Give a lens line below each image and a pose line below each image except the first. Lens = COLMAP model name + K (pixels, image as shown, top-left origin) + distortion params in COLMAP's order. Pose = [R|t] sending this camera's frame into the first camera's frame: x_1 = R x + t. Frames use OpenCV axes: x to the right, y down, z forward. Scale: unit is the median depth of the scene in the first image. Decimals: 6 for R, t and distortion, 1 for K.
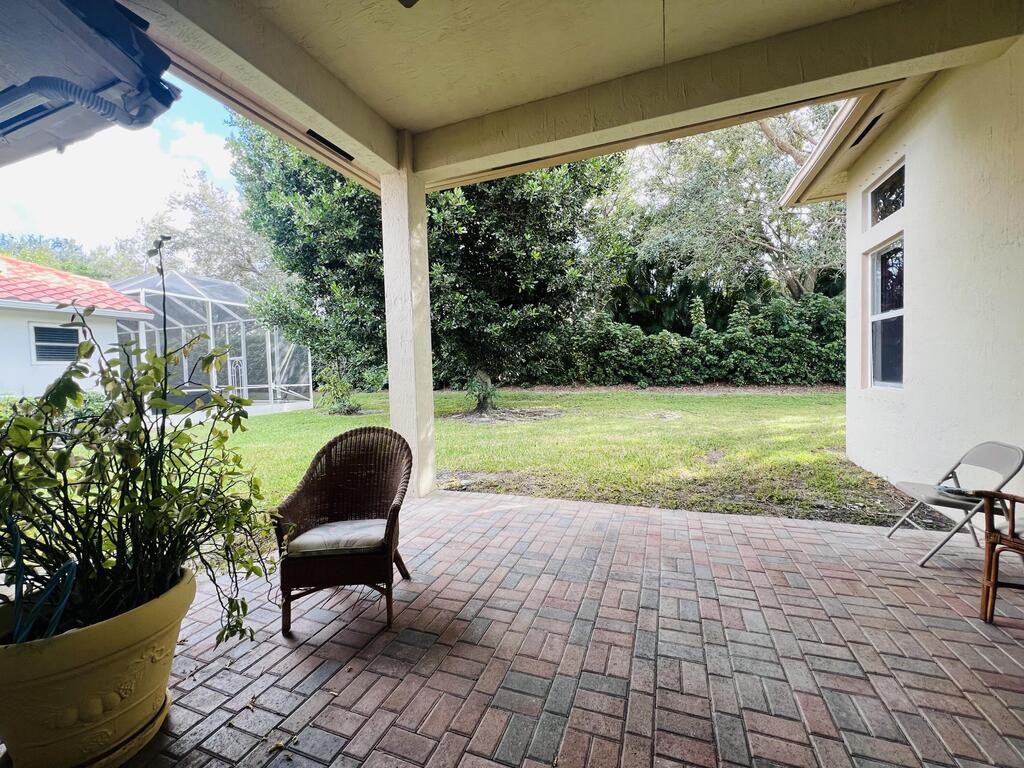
lens RADIAL K [[408.8, 0, 512.5], [0, 408.8, 385.7], [0, 0, 1]] dist [-0.001128, 0.000120]
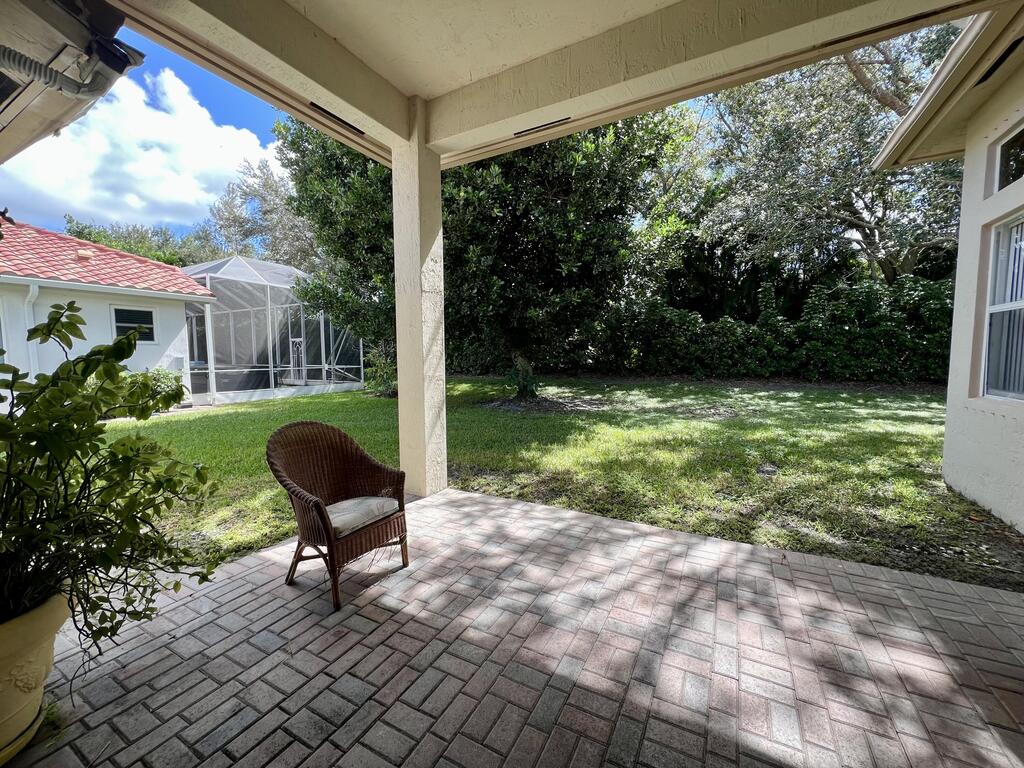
lens RADIAL K [[408.7, 0, 511.1], [0, 408.7, 385.7], [0, 0, 1]] dist [-0.000926, -0.000006]
pose [[0.990582, 0.032750, -0.132949, 0.024283], [-0.027525, 0.998782, 0.040956, -0.007700], [0.134129, -0.036911, 0.990276, 0.029935]]
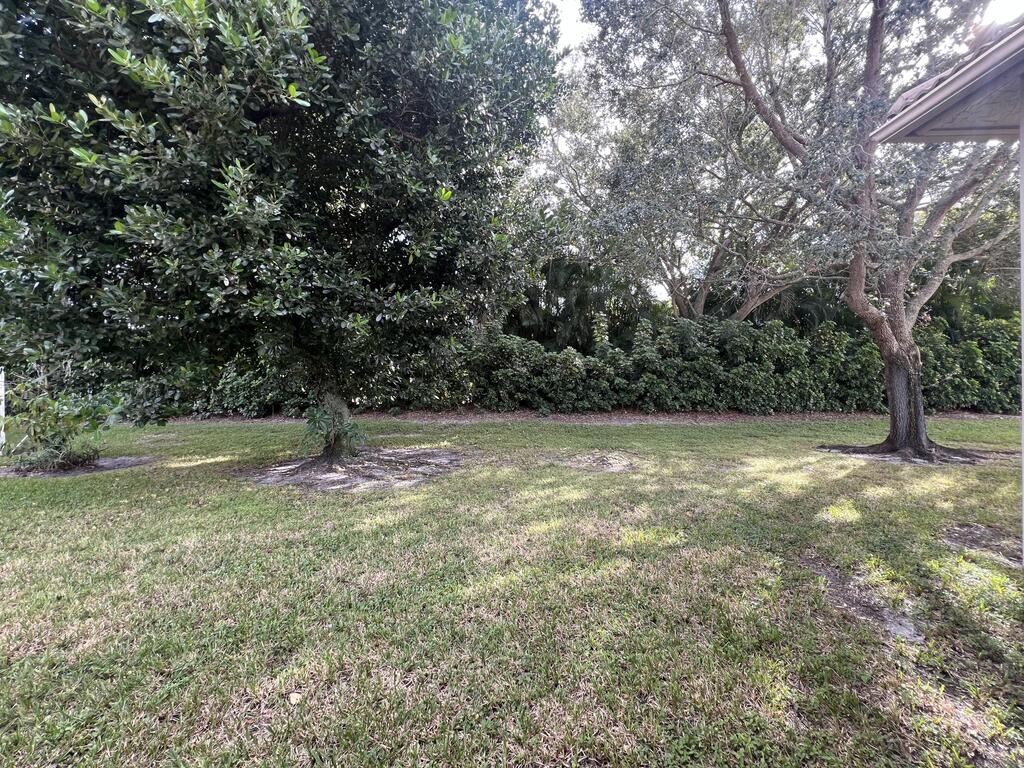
lens RADIAL K [[408.8, 0, 512.5], [0, 408.8, 385.7], [0, 0, 1]] dist [-0.001128, 0.000120]
pose [[0.941104, 0.018444, 0.337613, -0.024821], [-0.003633, 0.999005, -0.044449, -0.020091], [-0.338097, 0.040604, 0.940235, 0.278399]]
